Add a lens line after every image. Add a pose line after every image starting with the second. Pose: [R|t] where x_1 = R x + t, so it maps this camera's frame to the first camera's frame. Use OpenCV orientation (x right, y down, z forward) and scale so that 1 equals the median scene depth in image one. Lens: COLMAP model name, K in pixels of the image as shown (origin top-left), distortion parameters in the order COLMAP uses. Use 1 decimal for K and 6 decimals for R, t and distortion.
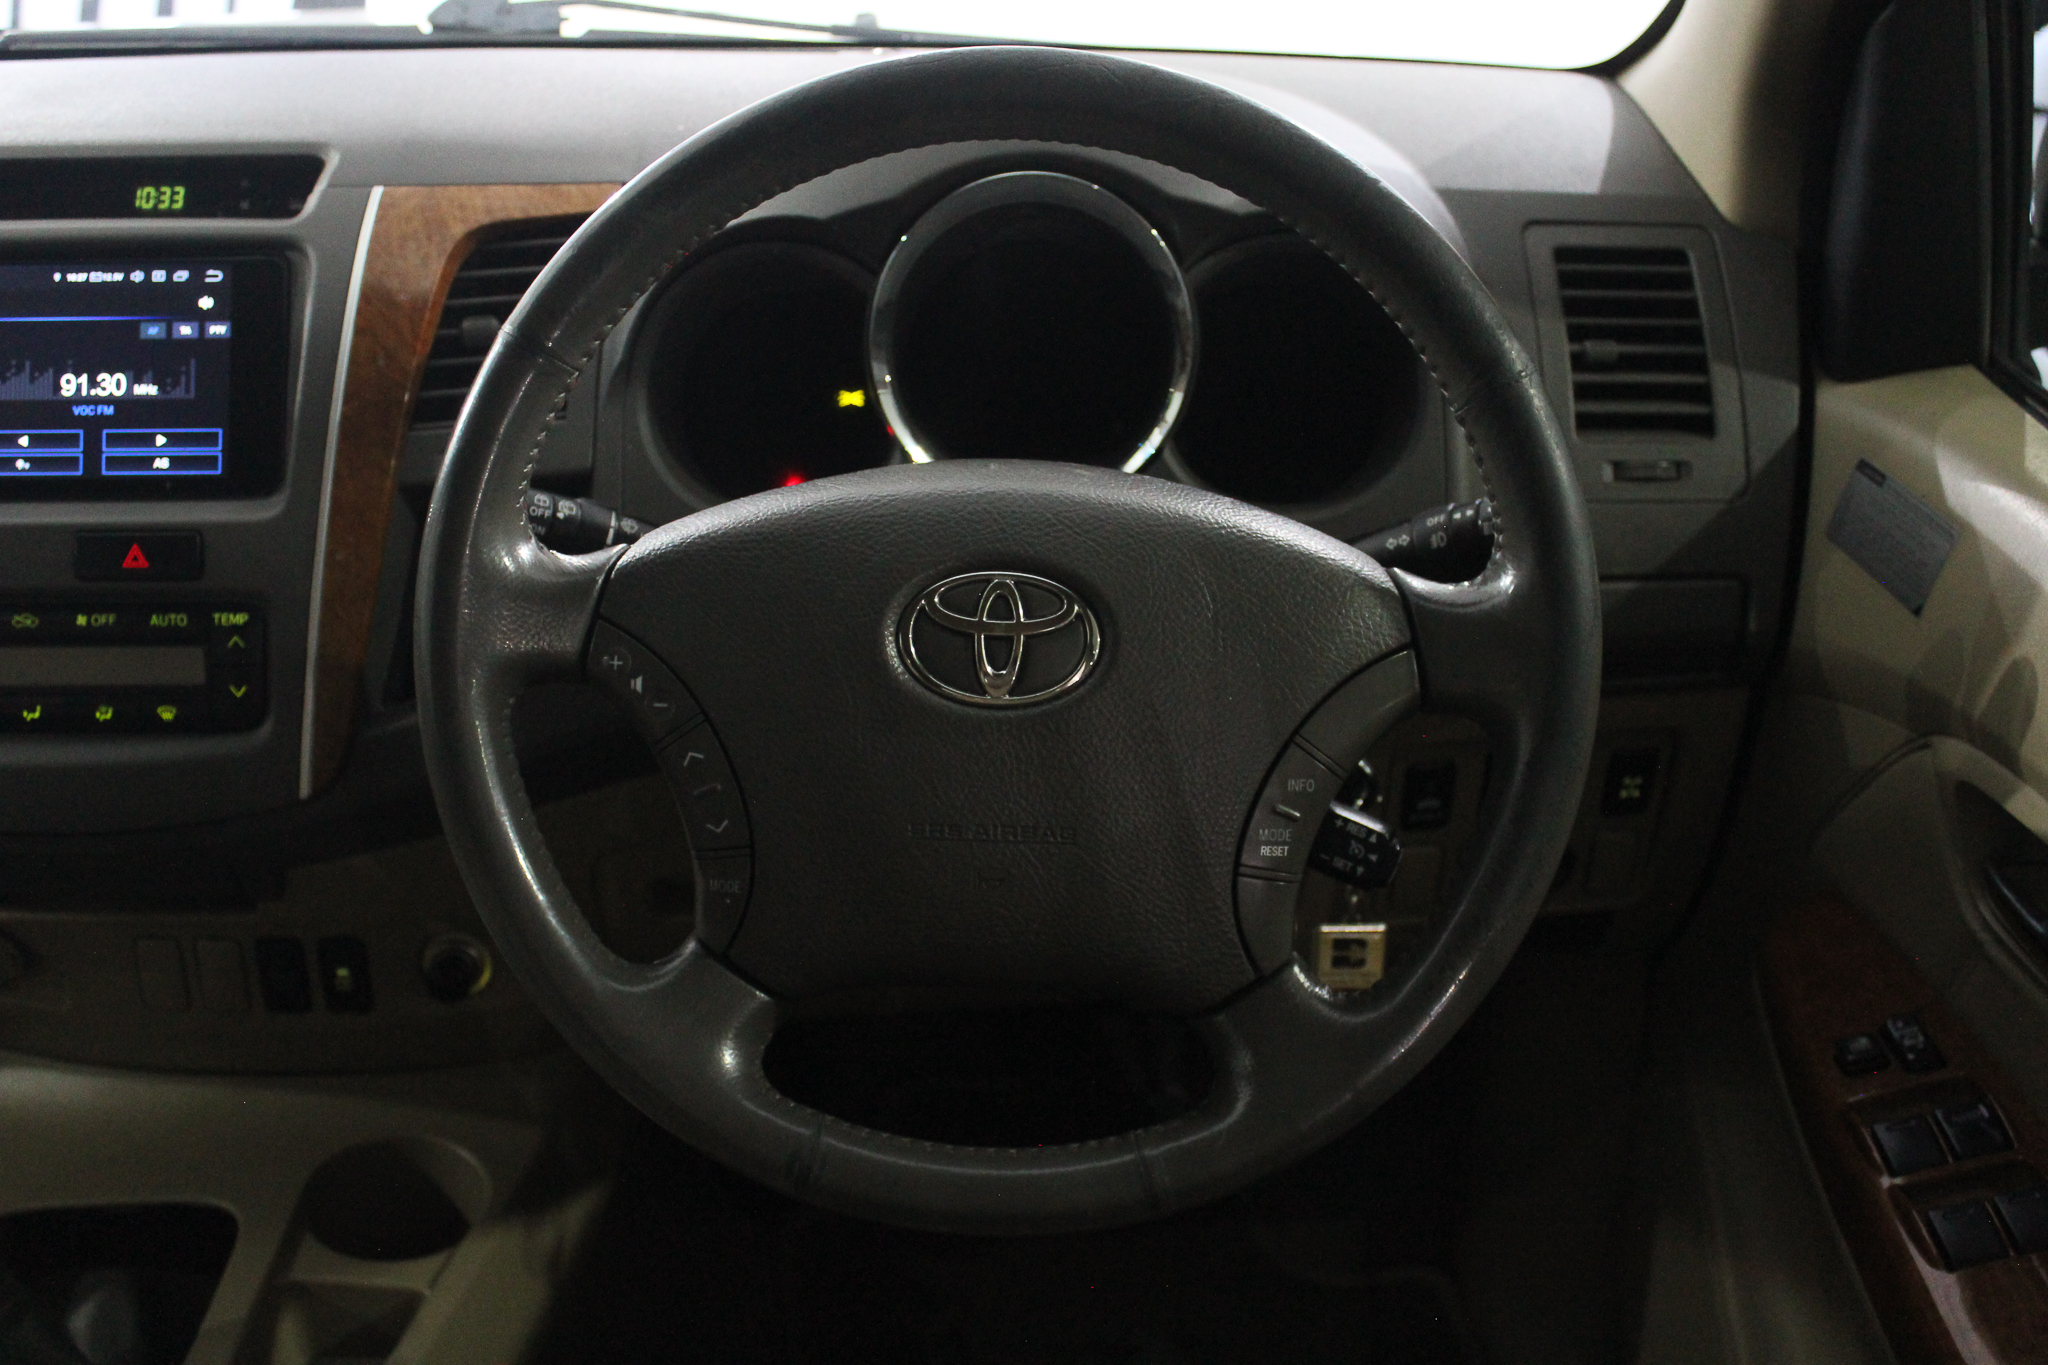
lens RADIAL K [[2260.5, 0, 1004.0], [0, 2260.5, 677.1], [0, 0, 1]] dist [-0.075113, 0.000000]
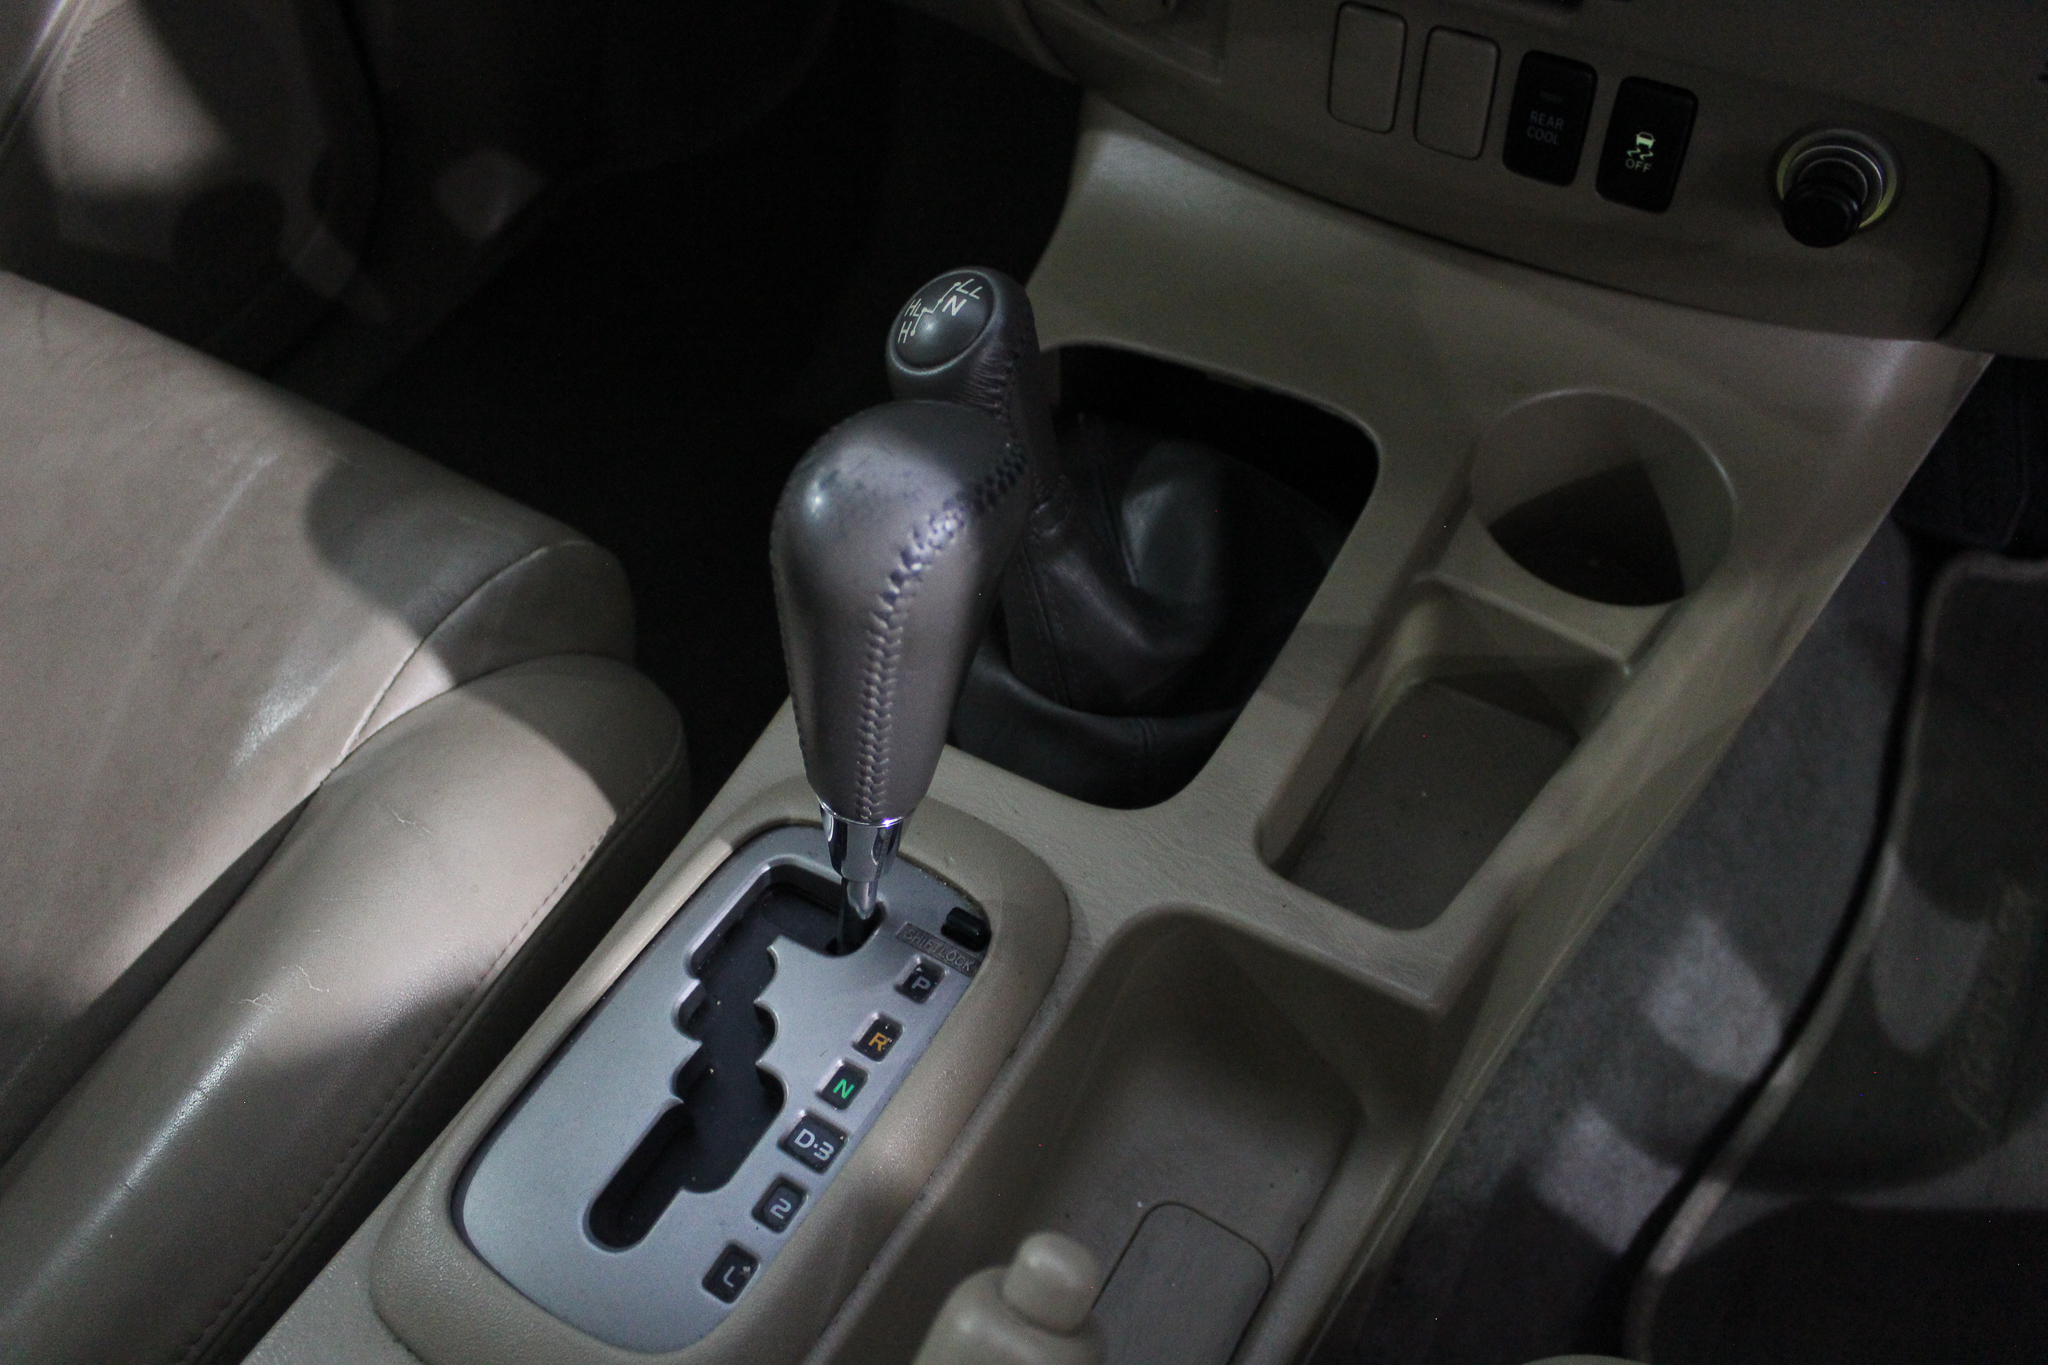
lens RADIAL K [[1666.6, 0, 1020.6], [0, 1666.6, 678.1], [0, 0, 1]] dist [-0.127834, 0.048123]
pose [[0.862825, 0.372429, -0.341804, -0.271174], [-0.167369, 0.848501, 0.502030, 0.072025], [0.476991, -0.375956, 0.794441, 0.584435]]
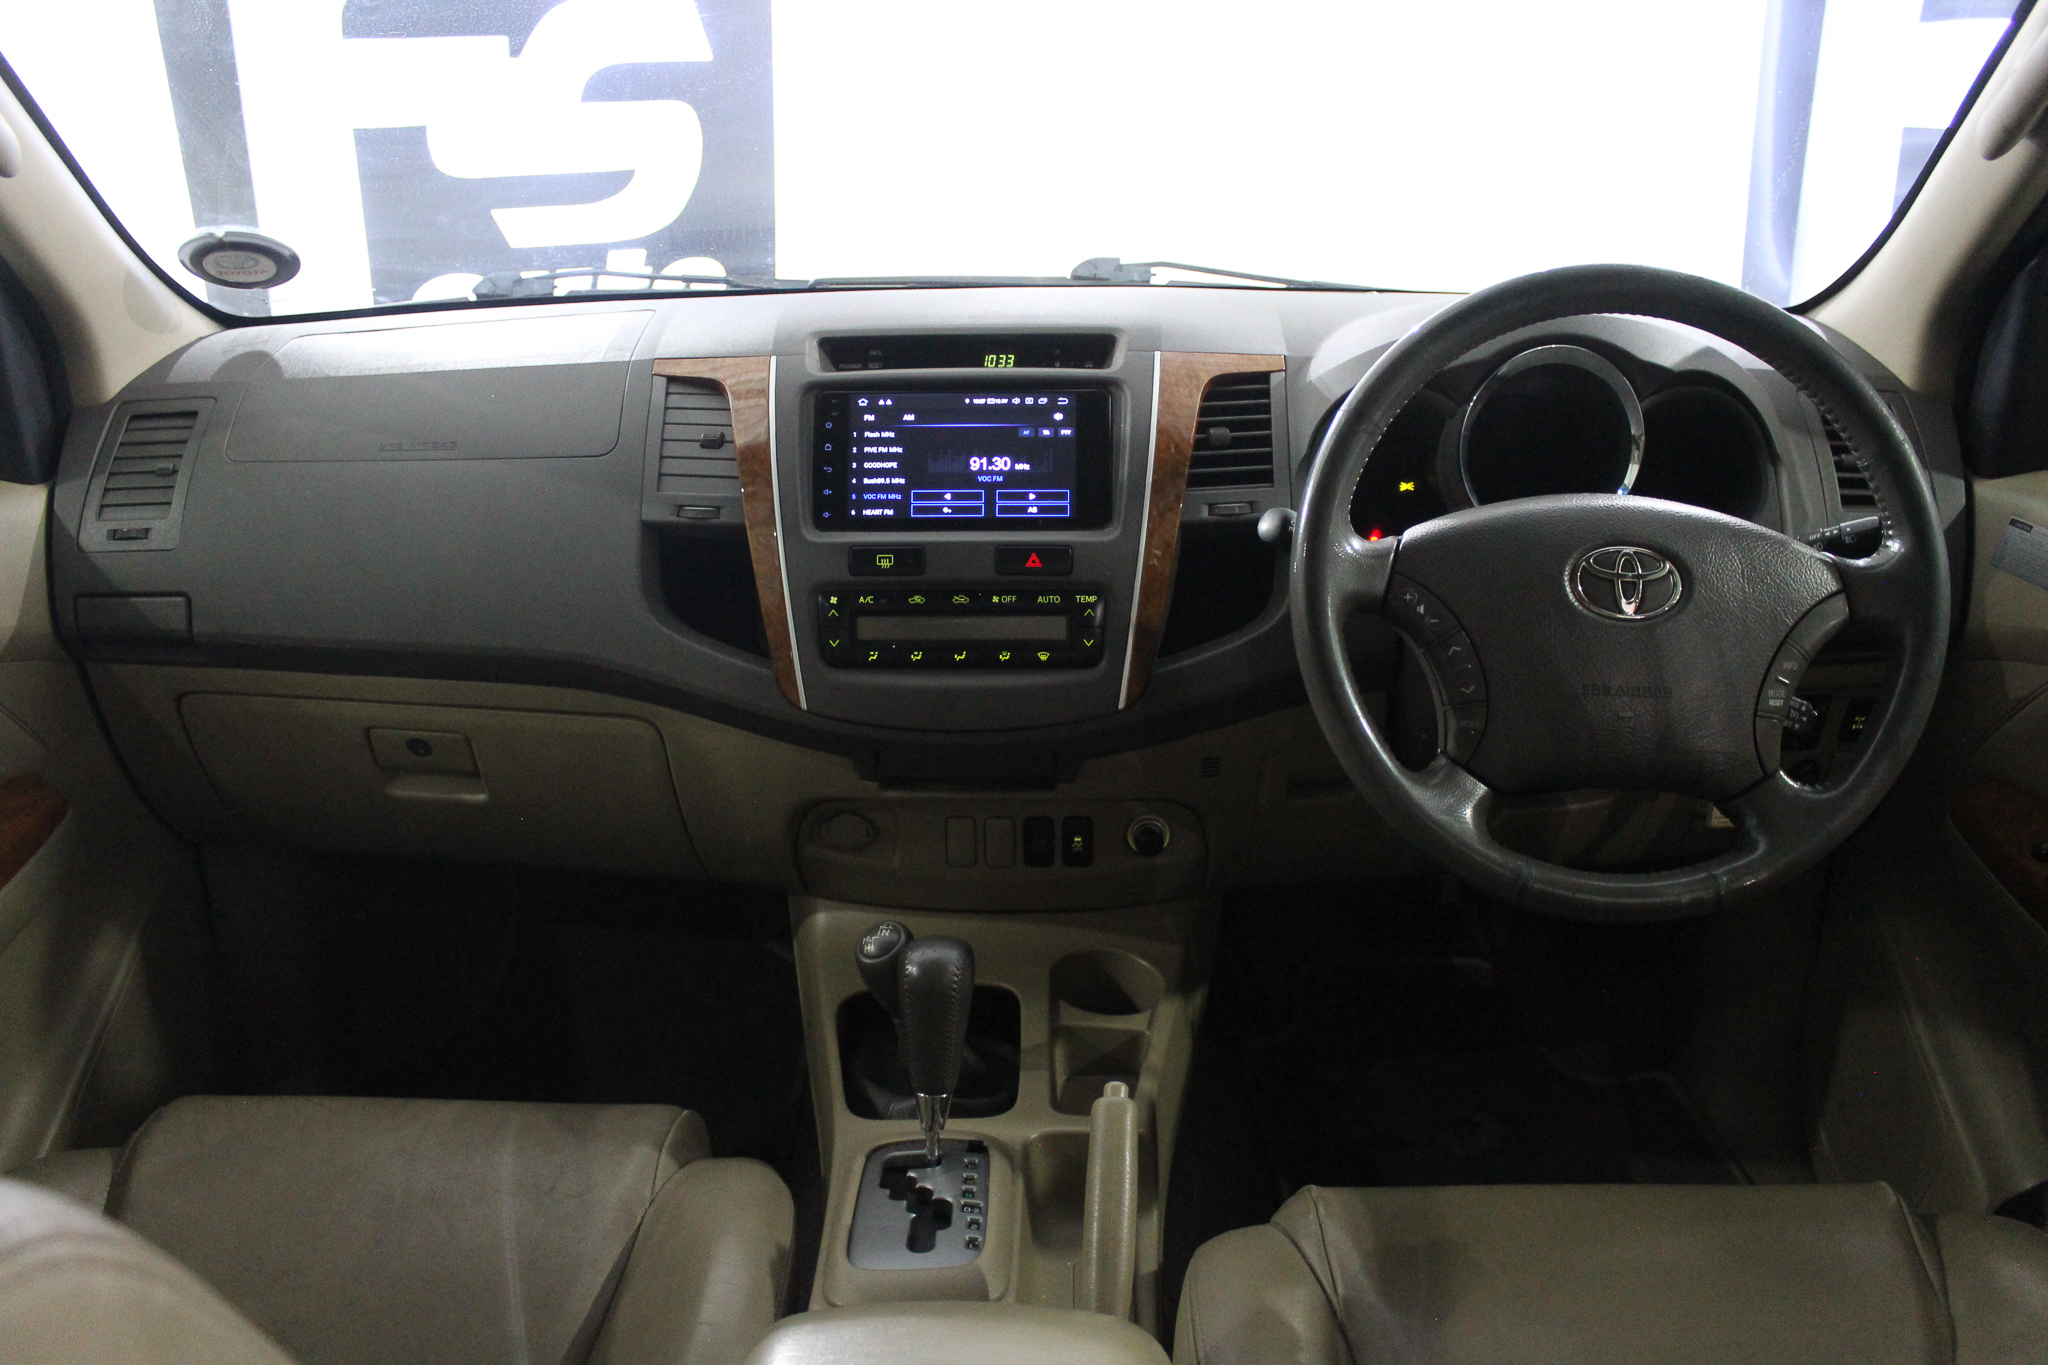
lens RADIAL K [[1666.6, 0, 1018.8], [0, 1666.6, 688.6], [0, 0, 1]] dist [-0.127834, 0.048123]
pose [[0.999926, 0.005187, -0.010974, -0.373235], [-0.006050, 0.996769, -0.080092, 0.137845], [0.010523, 0.080153, 0.996727, -0.232889]]
